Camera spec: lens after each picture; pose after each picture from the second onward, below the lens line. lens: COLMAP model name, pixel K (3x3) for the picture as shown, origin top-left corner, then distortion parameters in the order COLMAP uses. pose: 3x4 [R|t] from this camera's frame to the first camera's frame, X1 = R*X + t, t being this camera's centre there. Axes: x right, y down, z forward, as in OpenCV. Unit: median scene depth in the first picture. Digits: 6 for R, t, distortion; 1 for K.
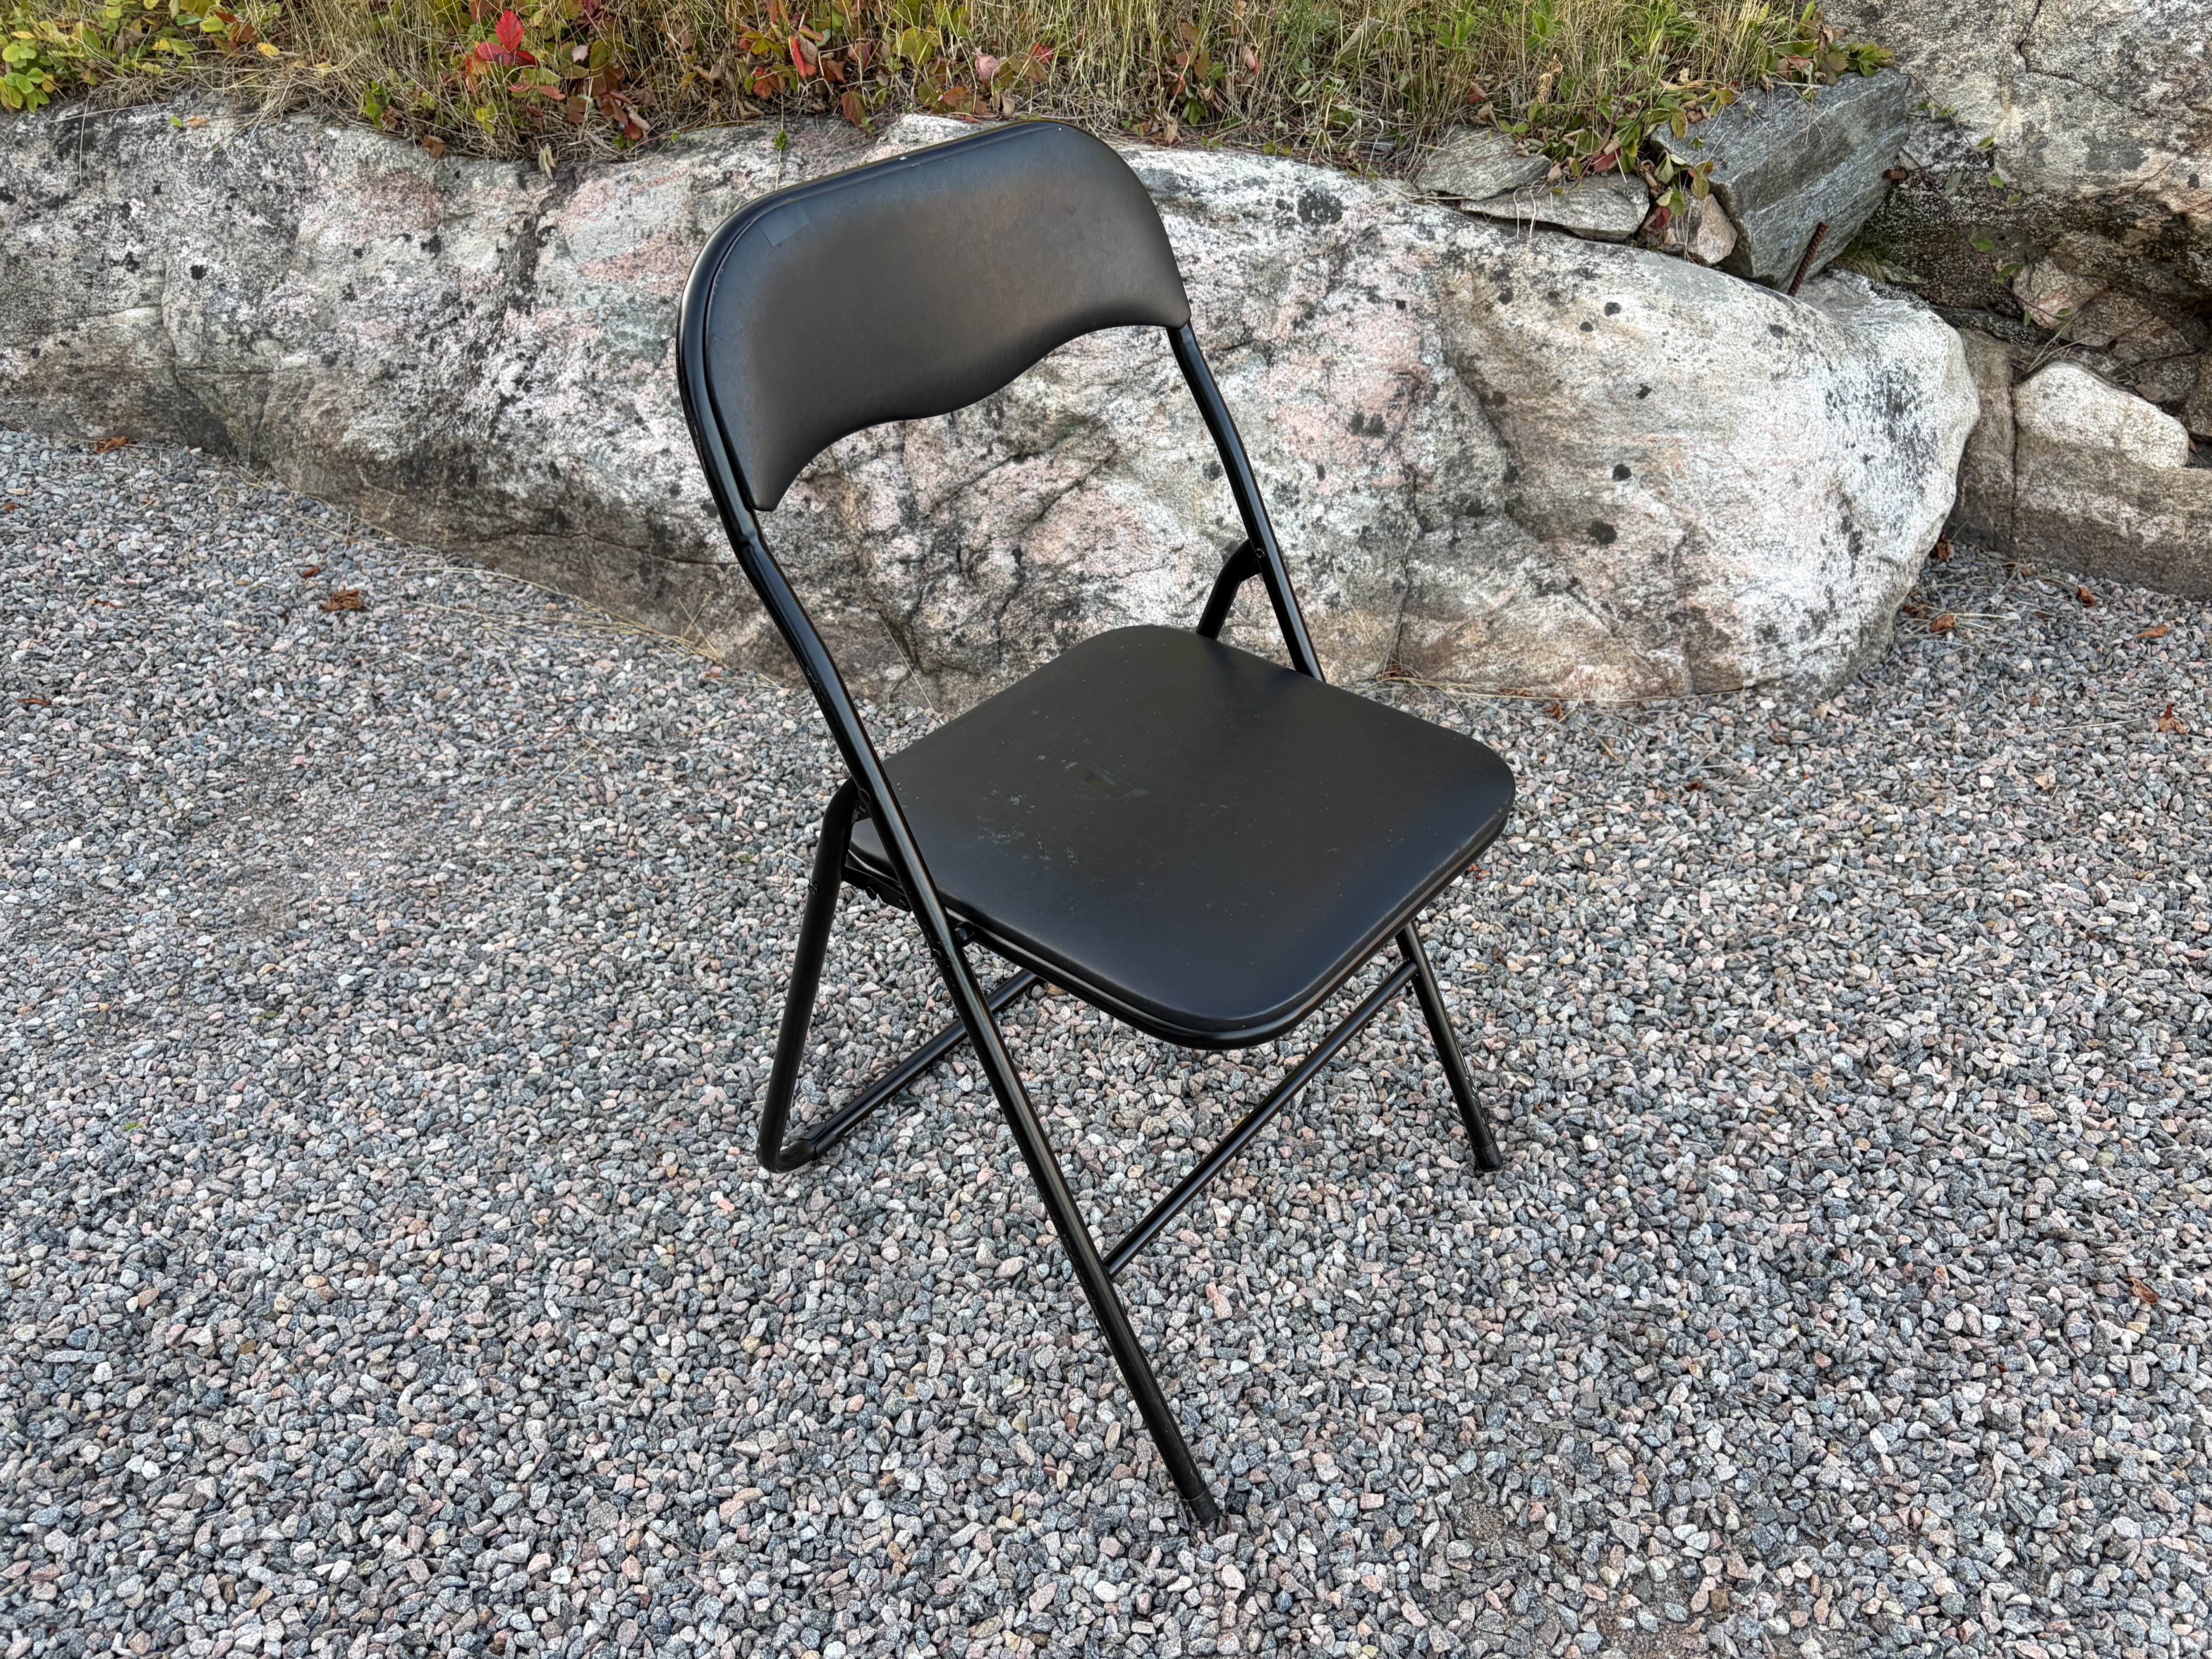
lens RADIAL K [[1703.9, 0, 1121.3], [0, 1703.9, 832.9], [0, 0, 1]] dist [0.027492, -0.033877]
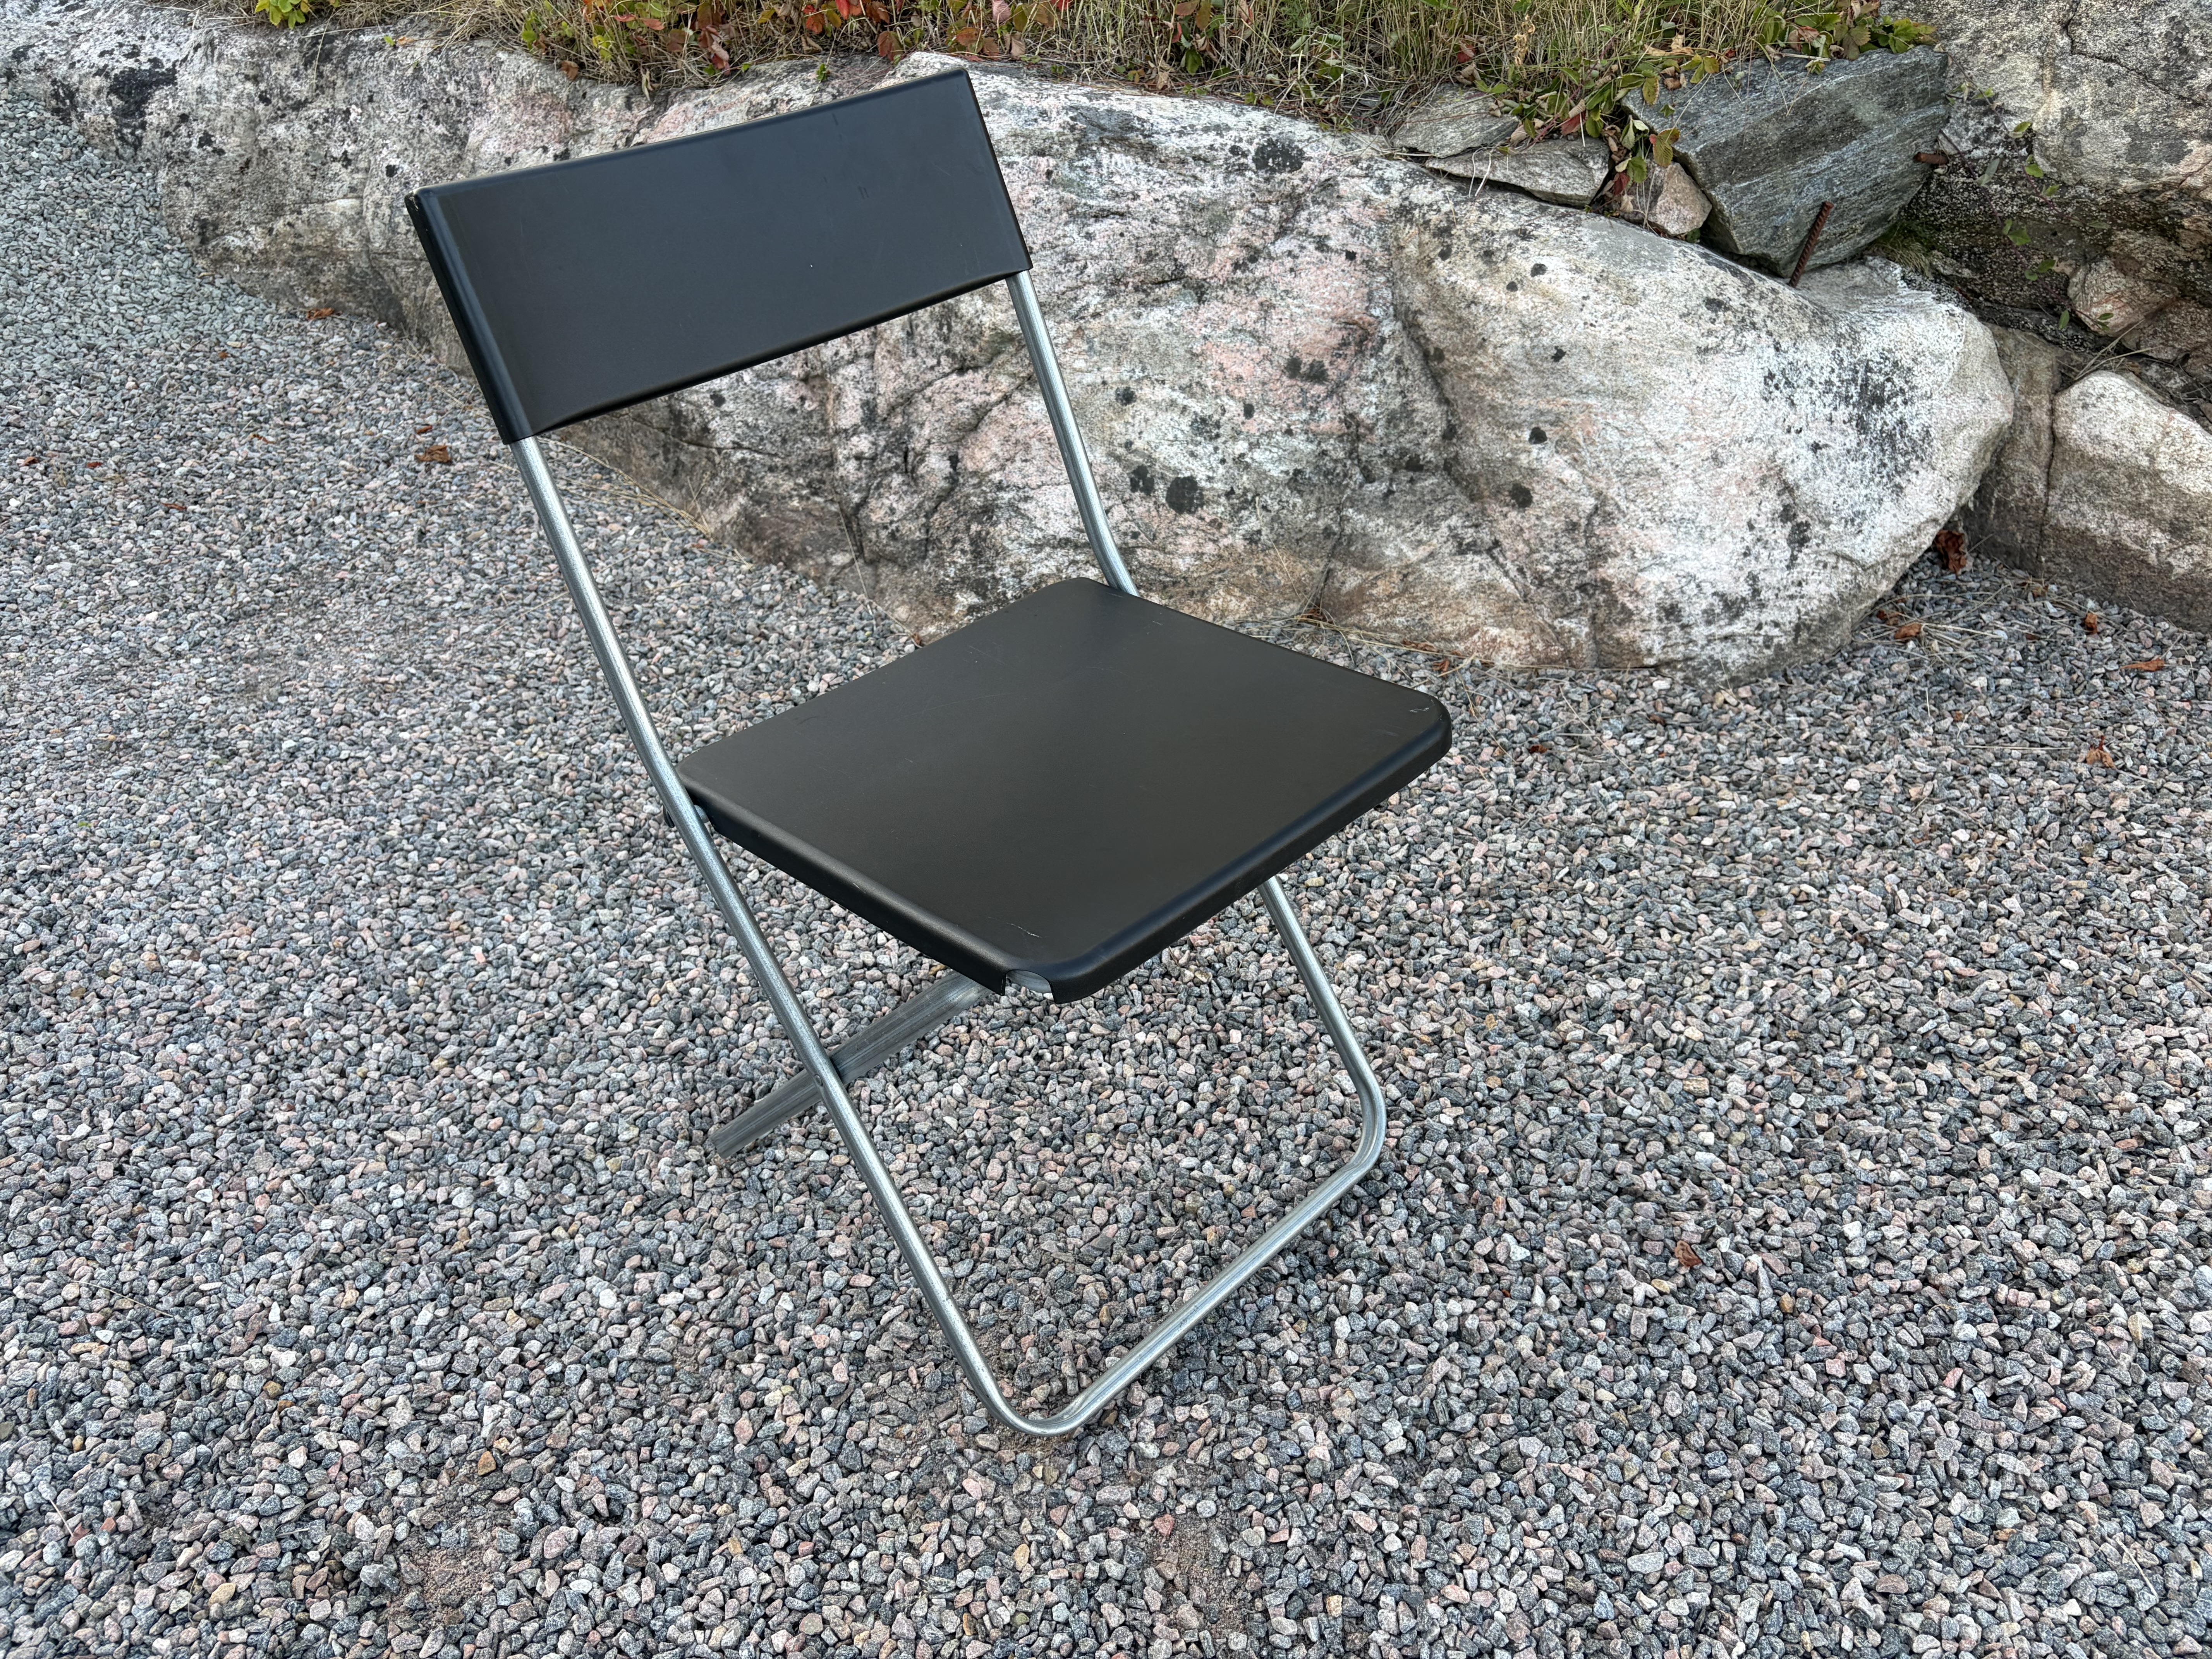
lens RADIAL K [[1703.9, 0, 1102.9], [0, 1703.9, 835.5], [0, 0, 1]] dist [0.027492, -0.033877]
pose [[0.963247, 0.141565, -0.228288, 0.312523], [-0.140561, 0.989855, 0.020733, 0.036459], [0.228907, 0.012117, 0.973373, -0.029920]]
